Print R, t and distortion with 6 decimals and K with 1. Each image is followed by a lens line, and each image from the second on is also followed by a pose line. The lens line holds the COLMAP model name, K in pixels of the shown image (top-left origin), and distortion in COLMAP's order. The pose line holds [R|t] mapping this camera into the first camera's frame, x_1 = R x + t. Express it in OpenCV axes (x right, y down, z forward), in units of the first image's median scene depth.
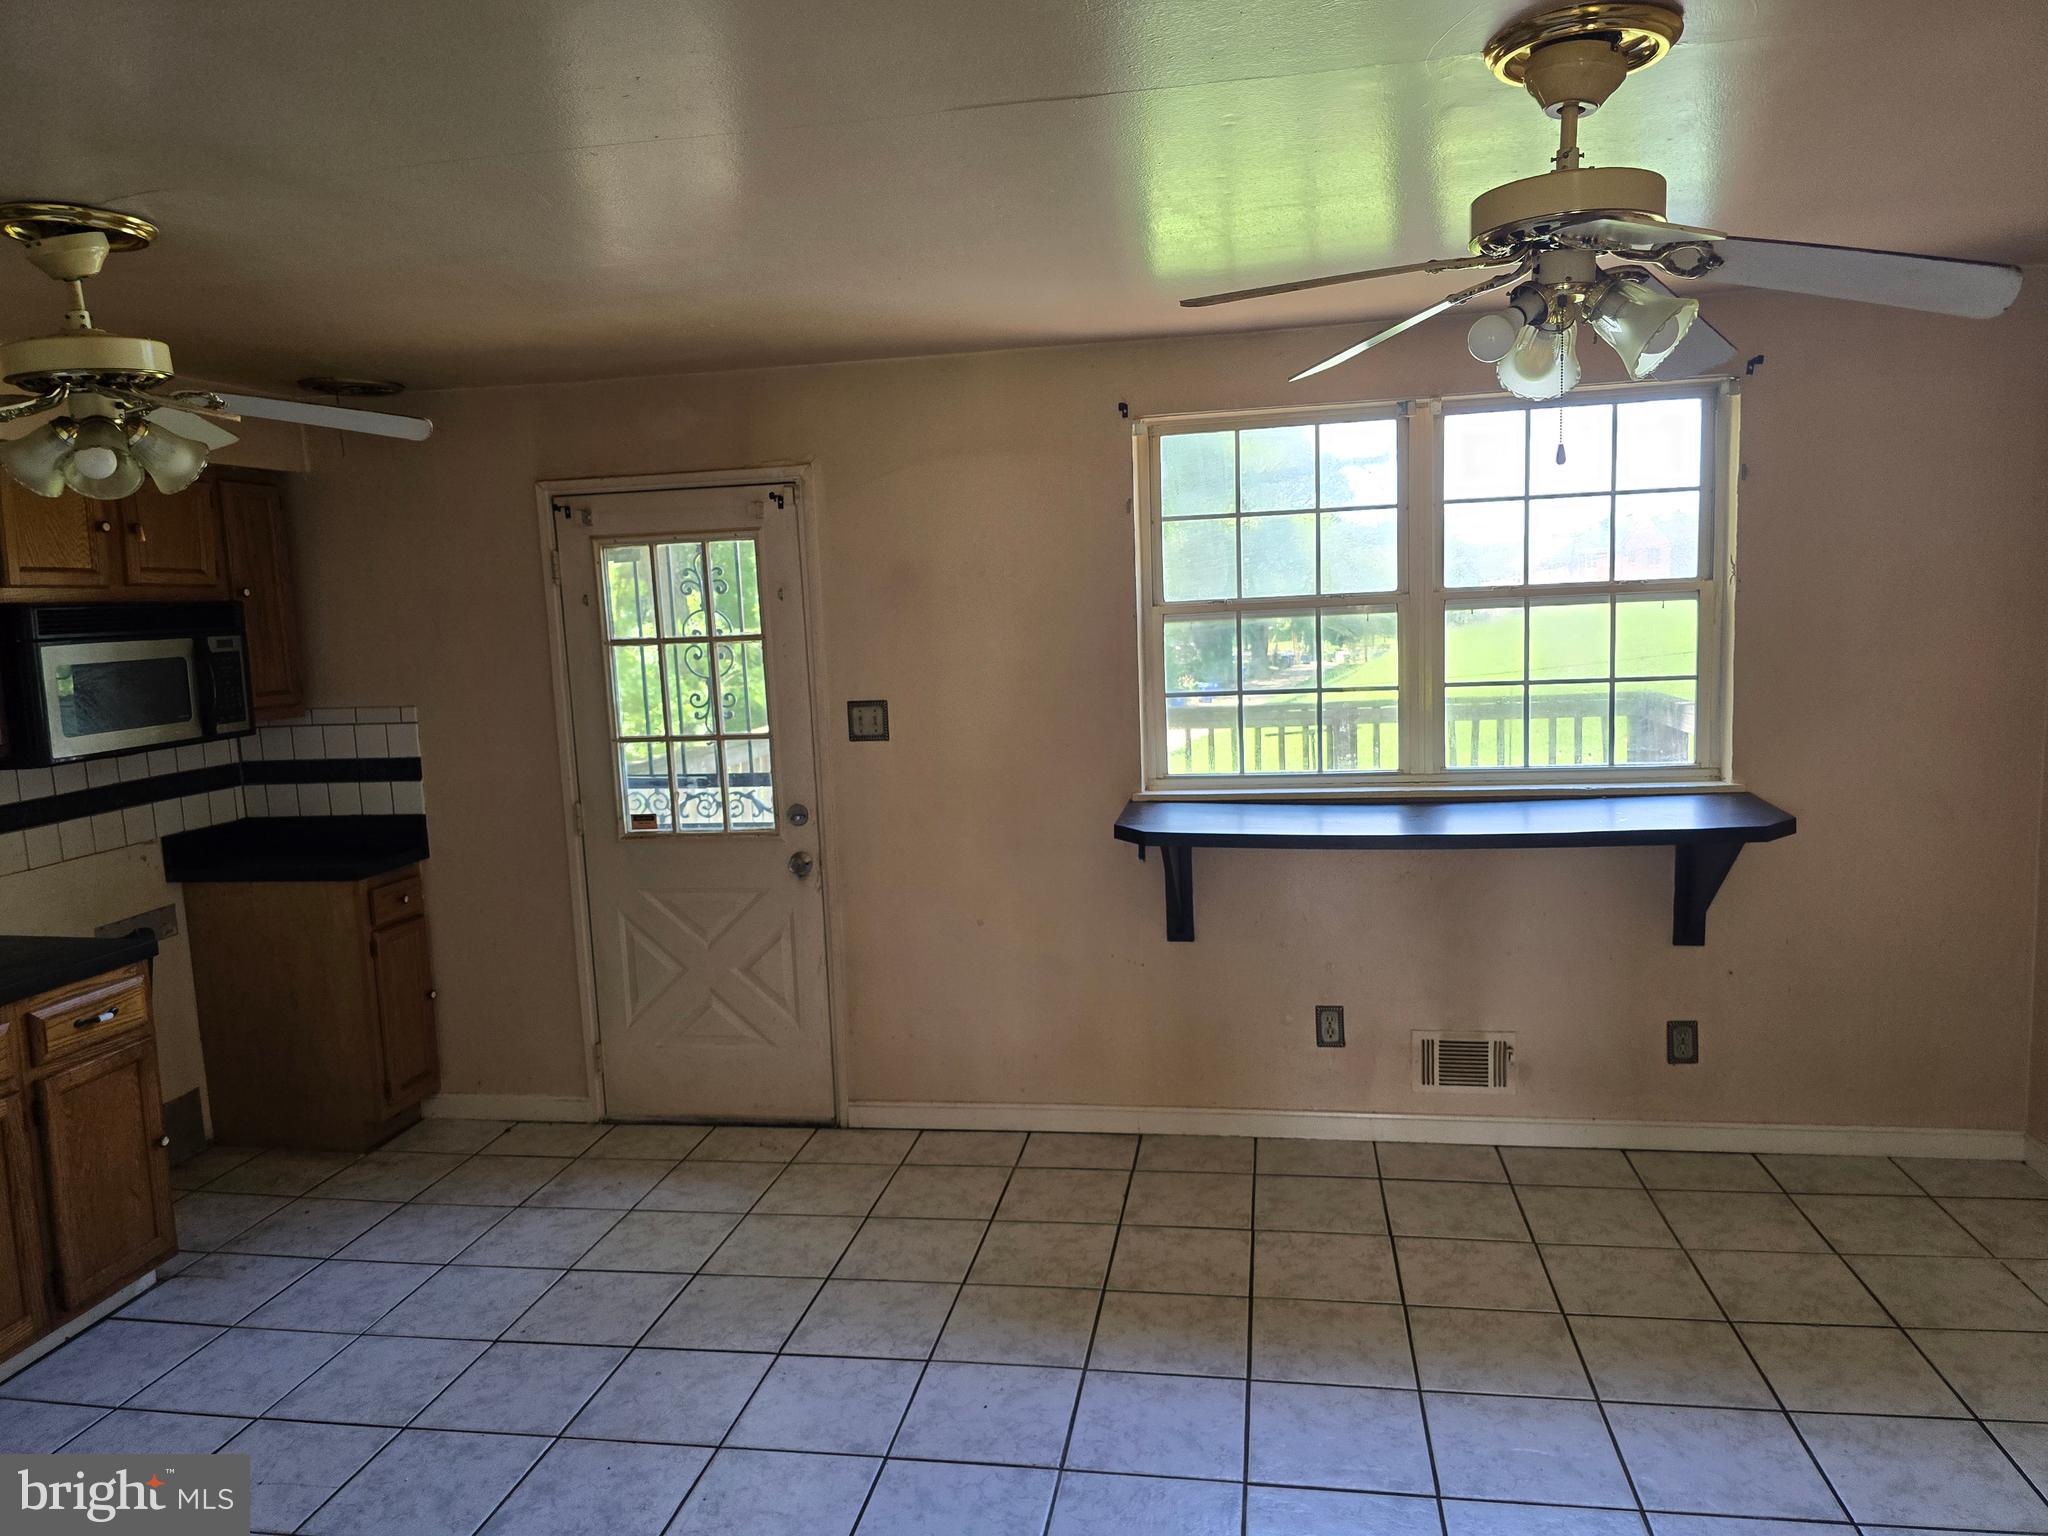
lens RADIAL K [[1371.0, 0, 1030.2], [0, 1371.0, 774.3], [0, 0, 1]] dist [0.043905, -0.046511]
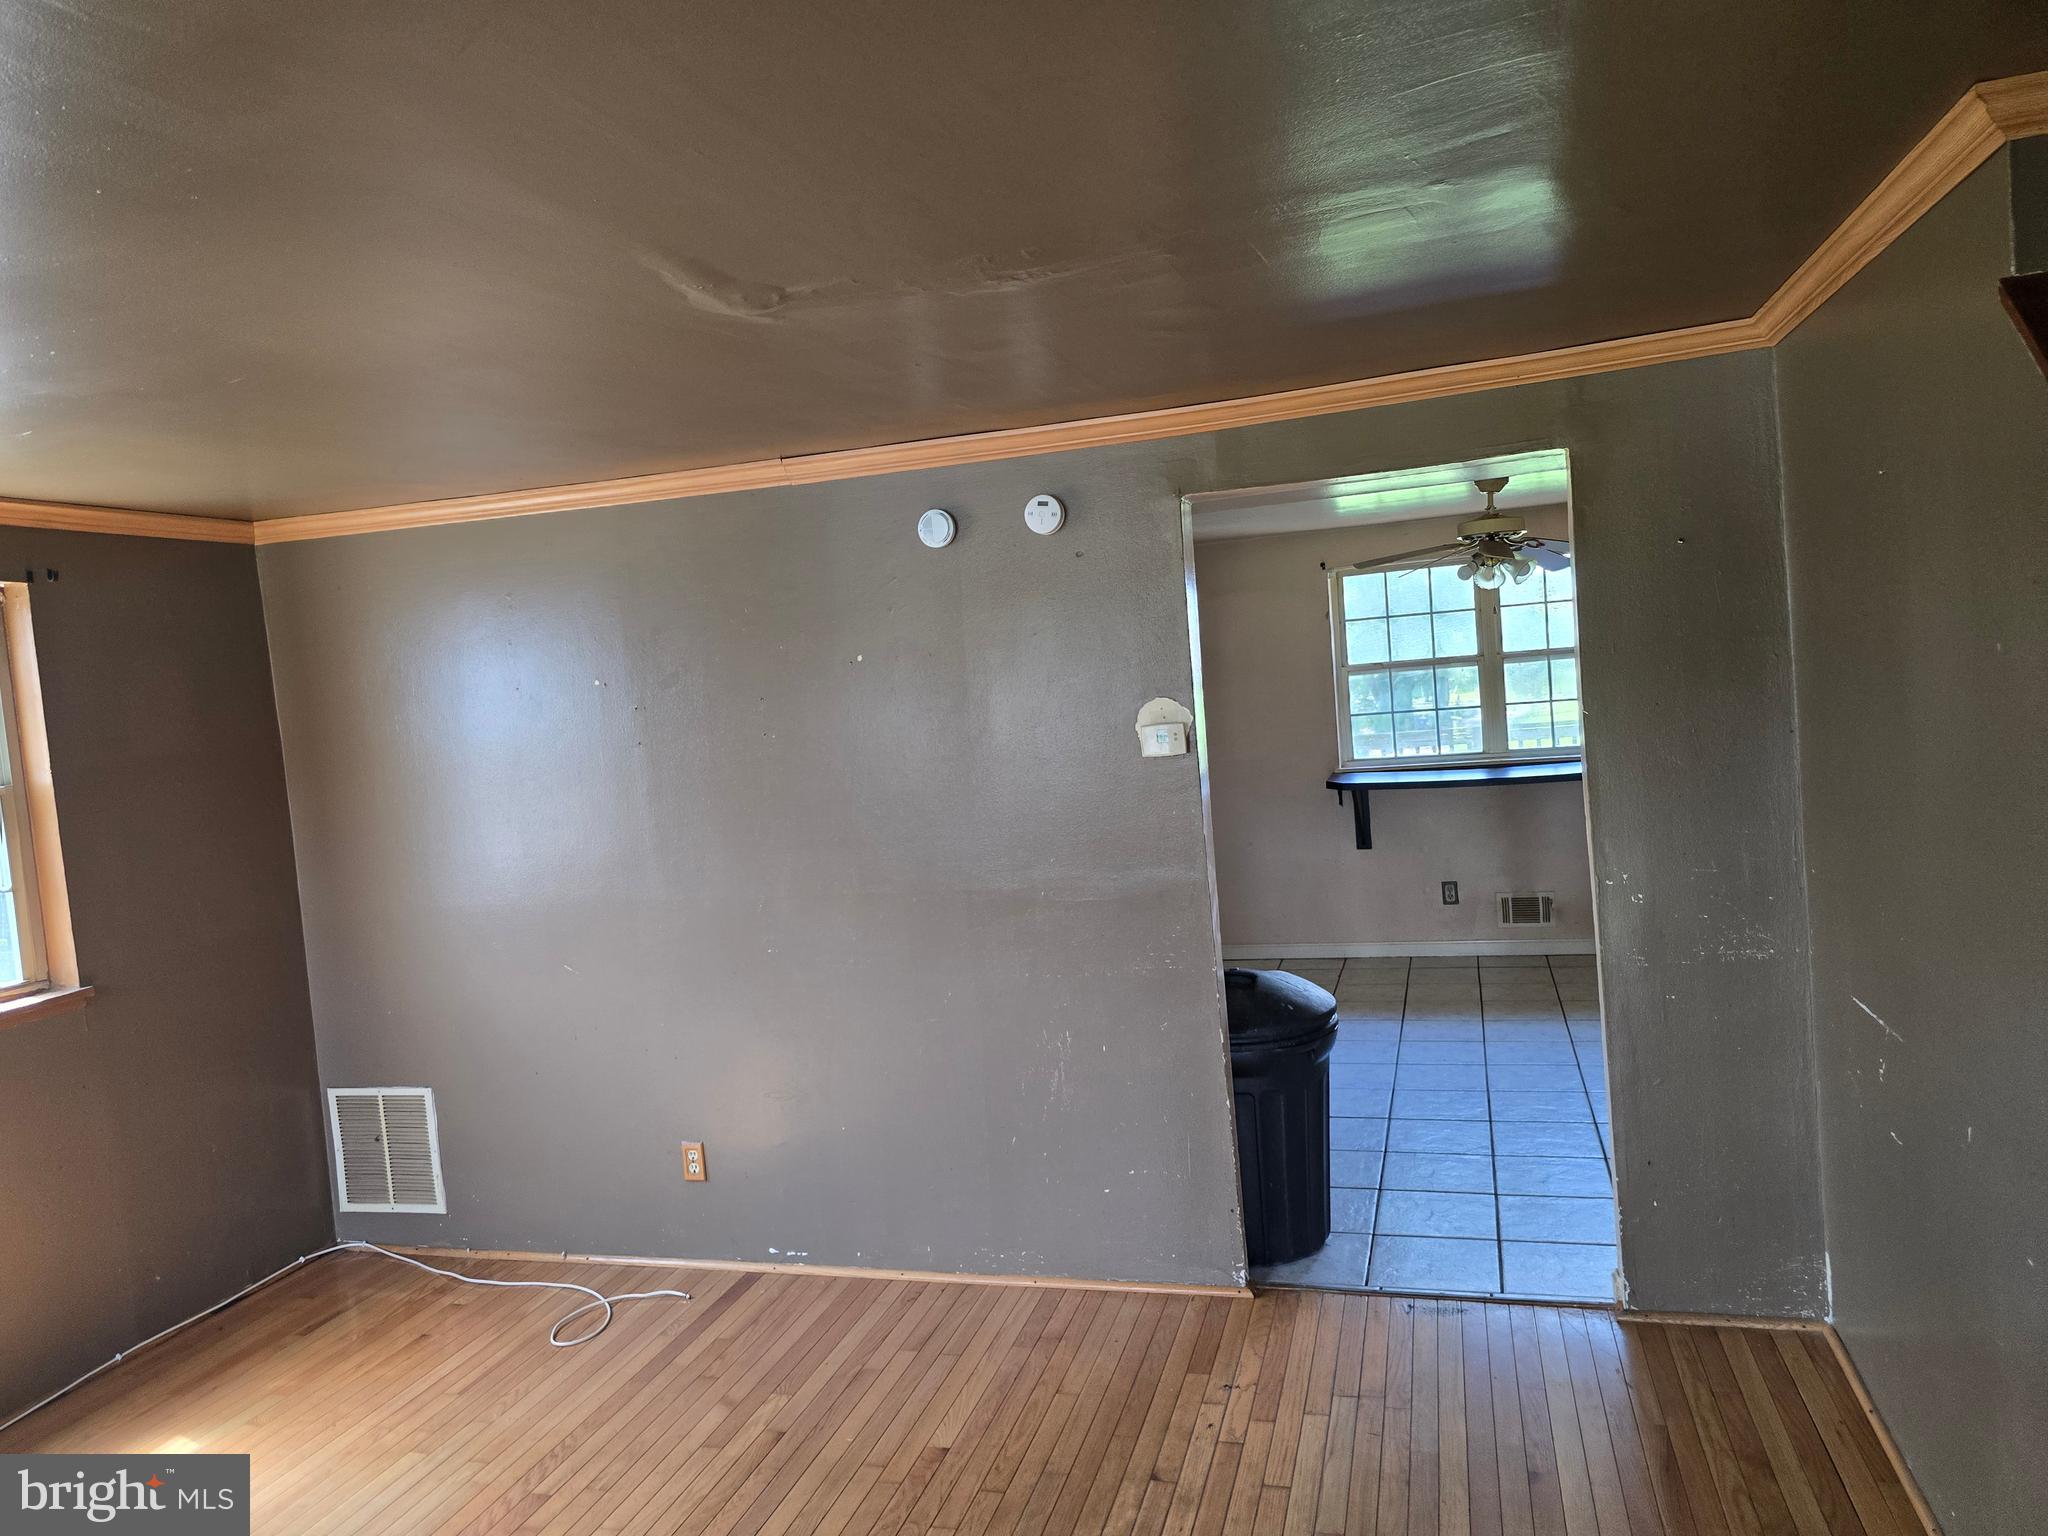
lens RADIAL K [[1371.0, 0, 1022.2], [0, 1371.0, 752.2], [0, 0, 1]] dist [0.043905, -0.046511]
pose [[0.990521, -0.028437, -0.134387, -0.092175], [0.019576, 0.997574, -0.066800, 0.106915], [0.135960, 0.063536, 0.988675, -0.883293]]
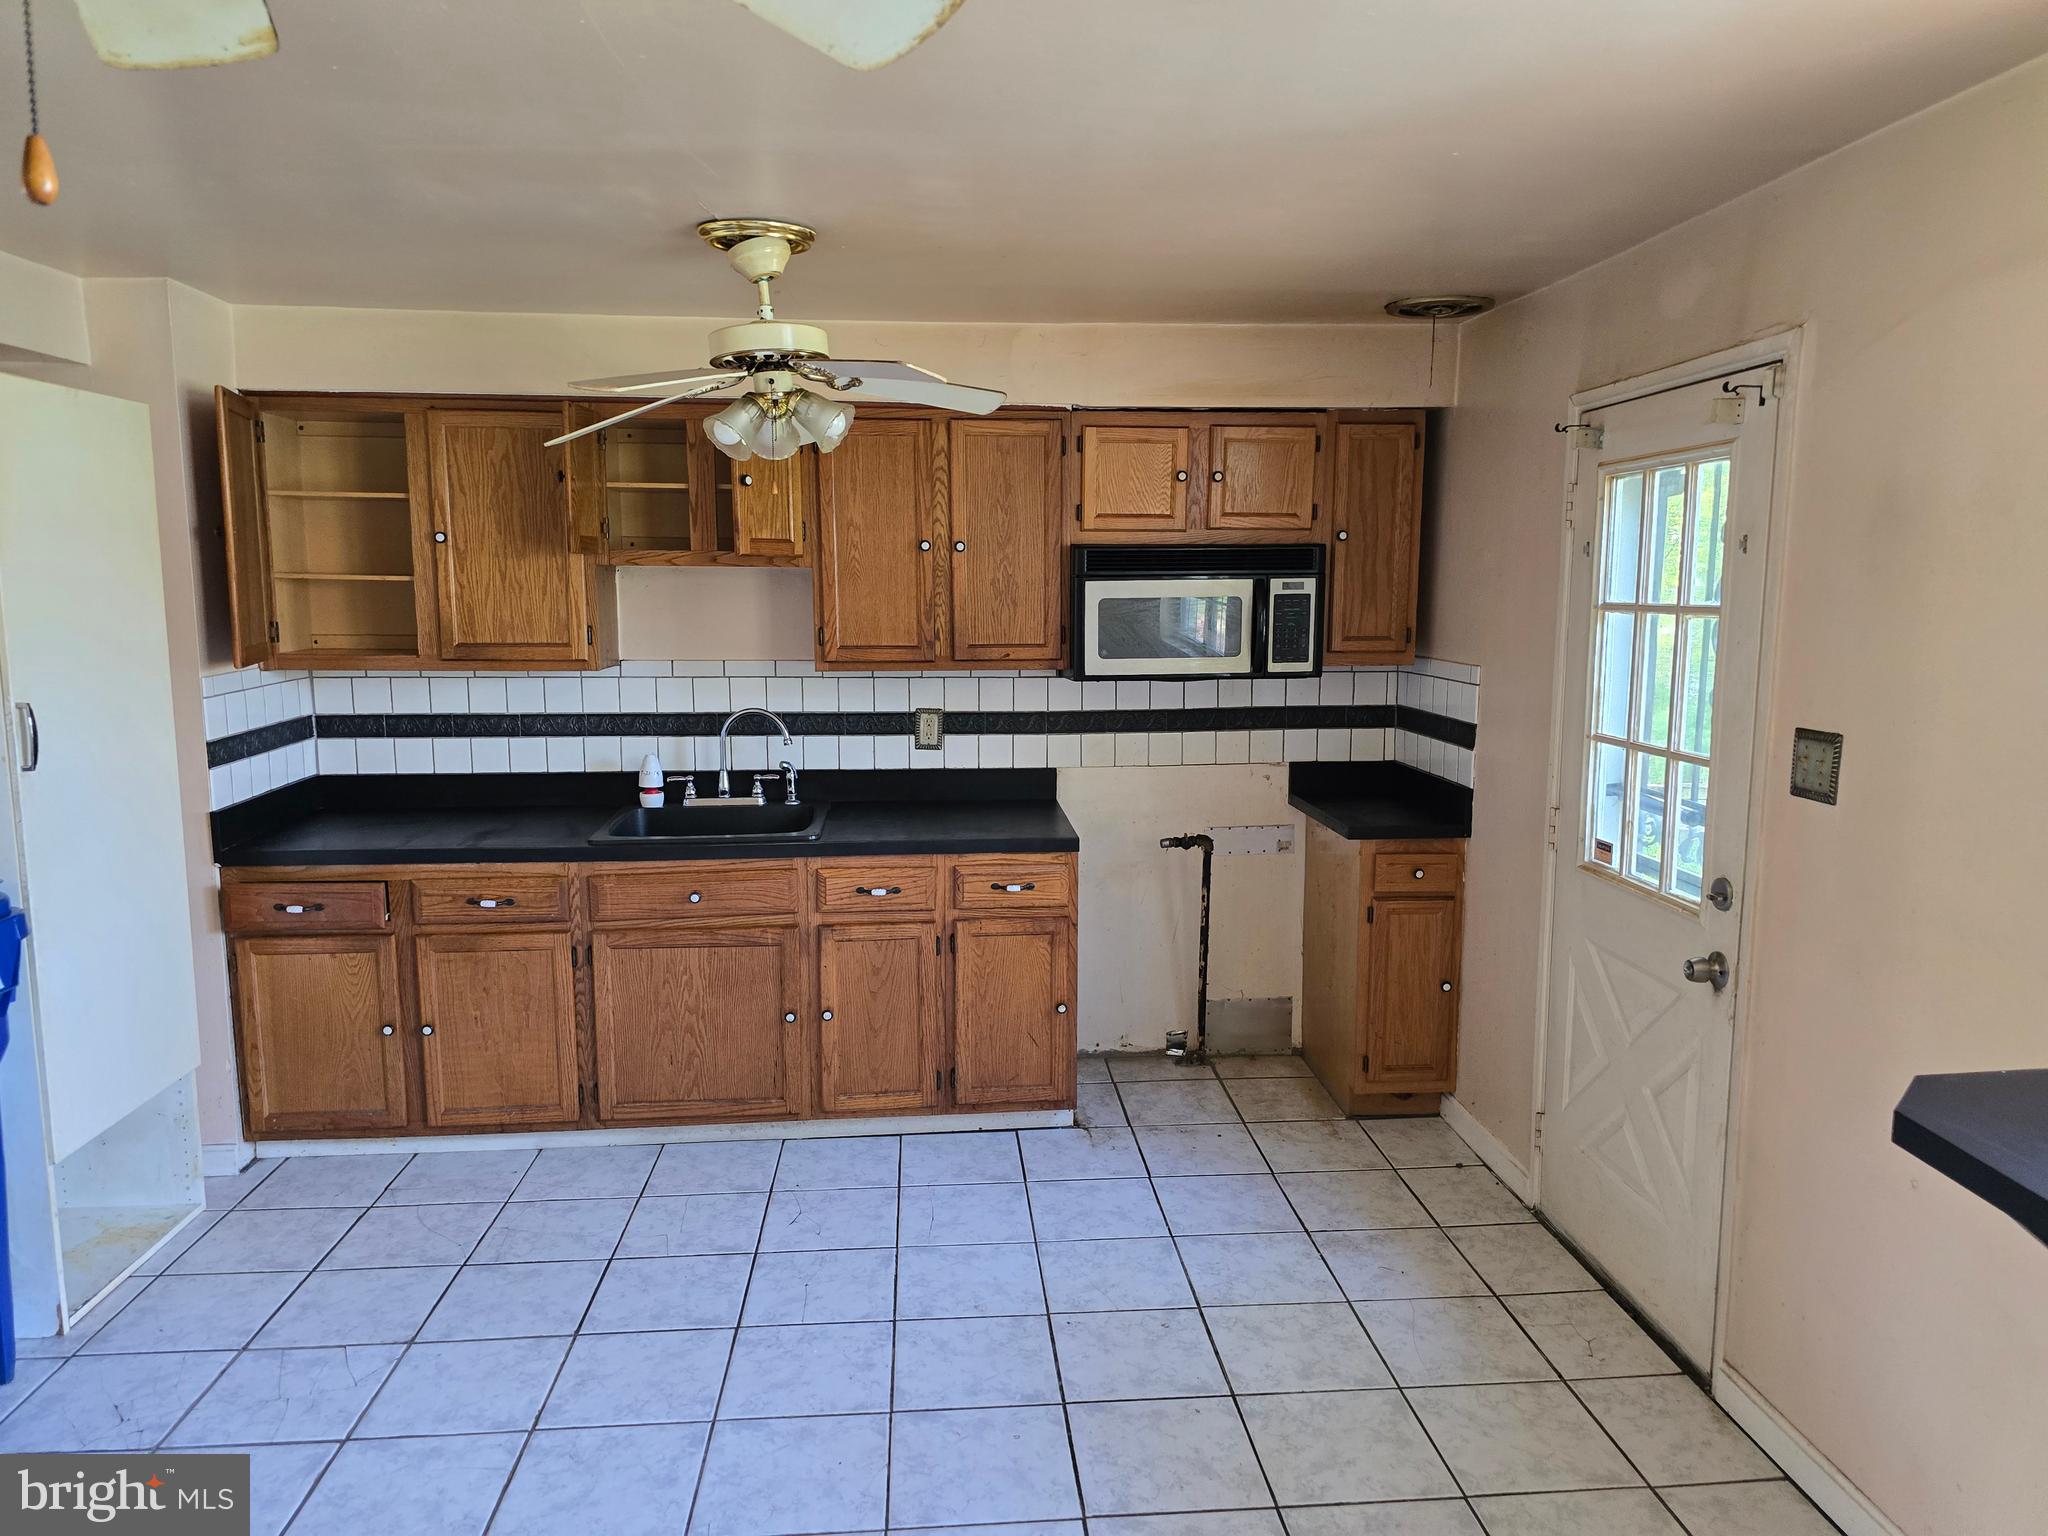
lens RADIAL K [[1371.0, 0, 1038.5], [0, 1371.0, 769.1], [0, 0, 1]] dist [0.043905, -0.046511]
pose [[0.260034, 0.171749, -0.950202, 0.365709], [-0.133126, 0.981034, 0.140890, -0.079088], [0.956379, 0.089861, 0.277966, 0.542858]]
